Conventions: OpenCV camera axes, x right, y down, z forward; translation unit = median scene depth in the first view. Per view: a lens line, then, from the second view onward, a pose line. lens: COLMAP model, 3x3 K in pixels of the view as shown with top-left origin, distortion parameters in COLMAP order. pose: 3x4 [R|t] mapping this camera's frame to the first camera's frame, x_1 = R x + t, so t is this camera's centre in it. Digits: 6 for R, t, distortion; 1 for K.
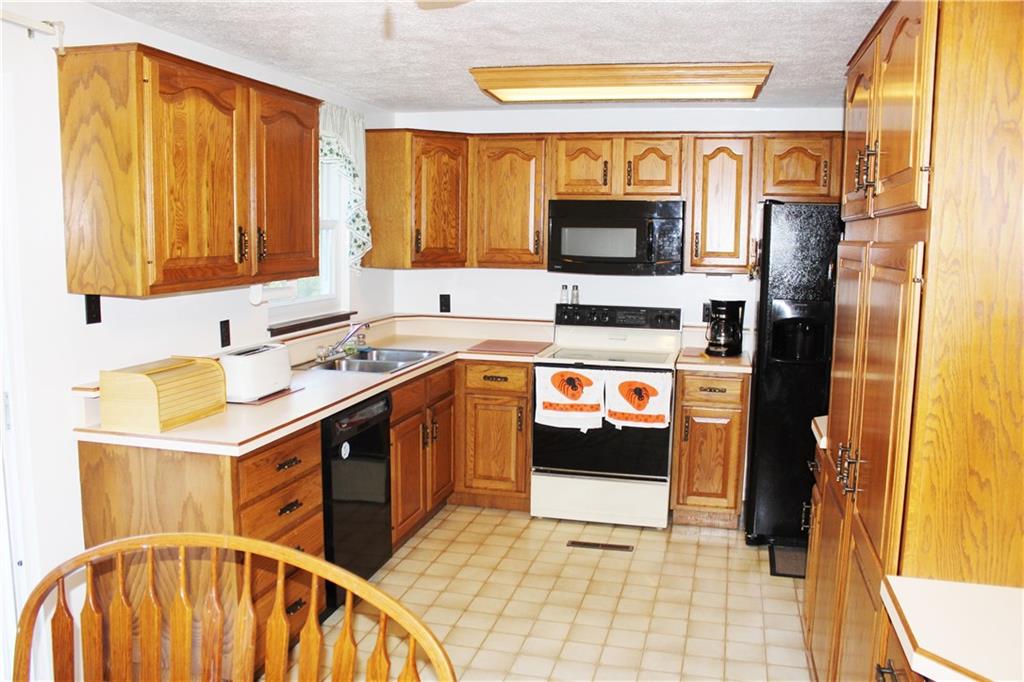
lens RADIAL K [[855.8, 0, 512.0], [0, 855.8, 341.0], [0, 0, 1]] dist [-0.165860, 0.150171]
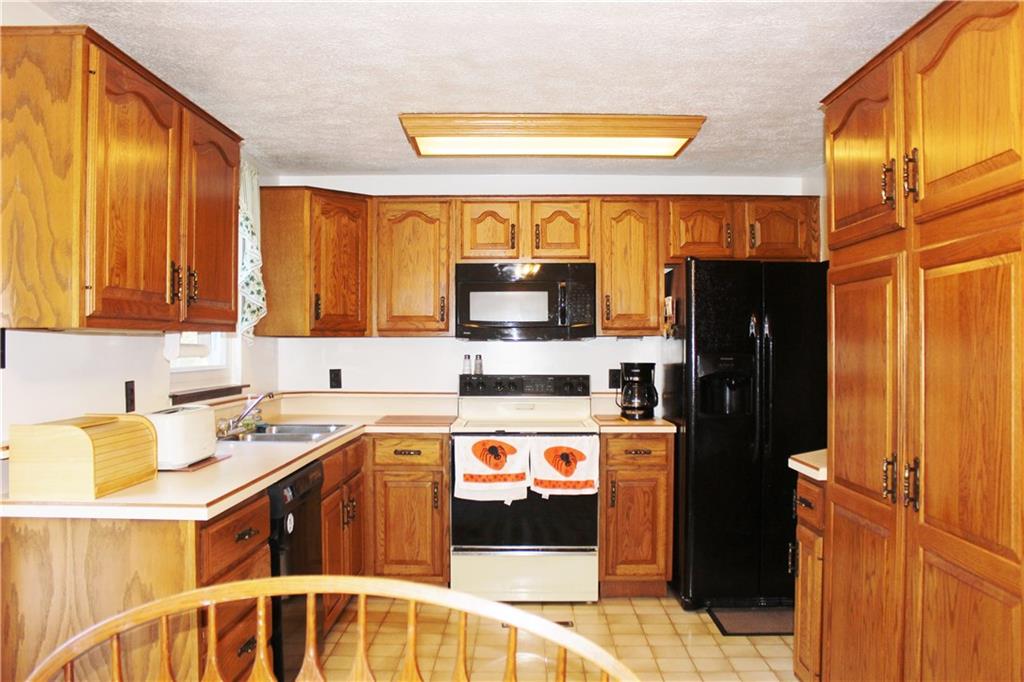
lens RADIAL K [[855.8, 0, 512.0], [0, 855.8, 341.0], [0, 0, 1]] dist [-0.165860, 0.150171]
pose [[0.971643, -0.012968, 0.236097, -0.130658], [0.043263, 0.991390, -0.123591, 0.044901], [-0.232461, 0.130300, 0.963838, 0.073345]]
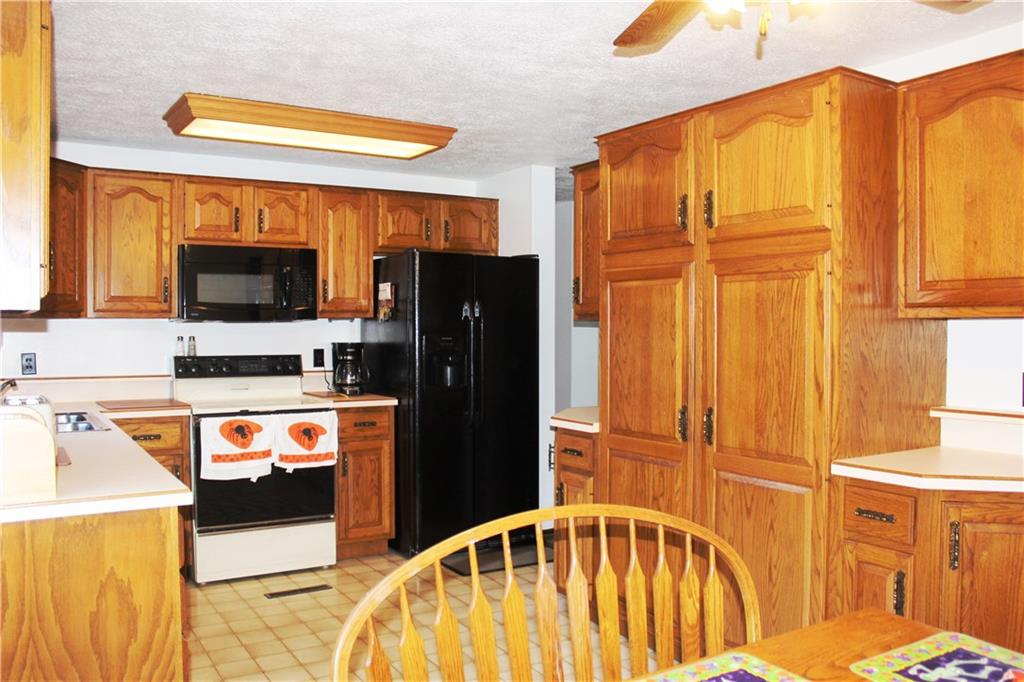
lens RADIAL K [[855.8, 0, 512.0], [0, 855.8, 341.0], [0, 0, 1]] dist [-0.165860, 0.150171]
pose [[0.690923, -0.026915, 0.722428, -0.399223], [0.098922, 0.993427, -0.057598, 0.032819], [-0.716129, 0.111260, 0.689044, 0.116041]]
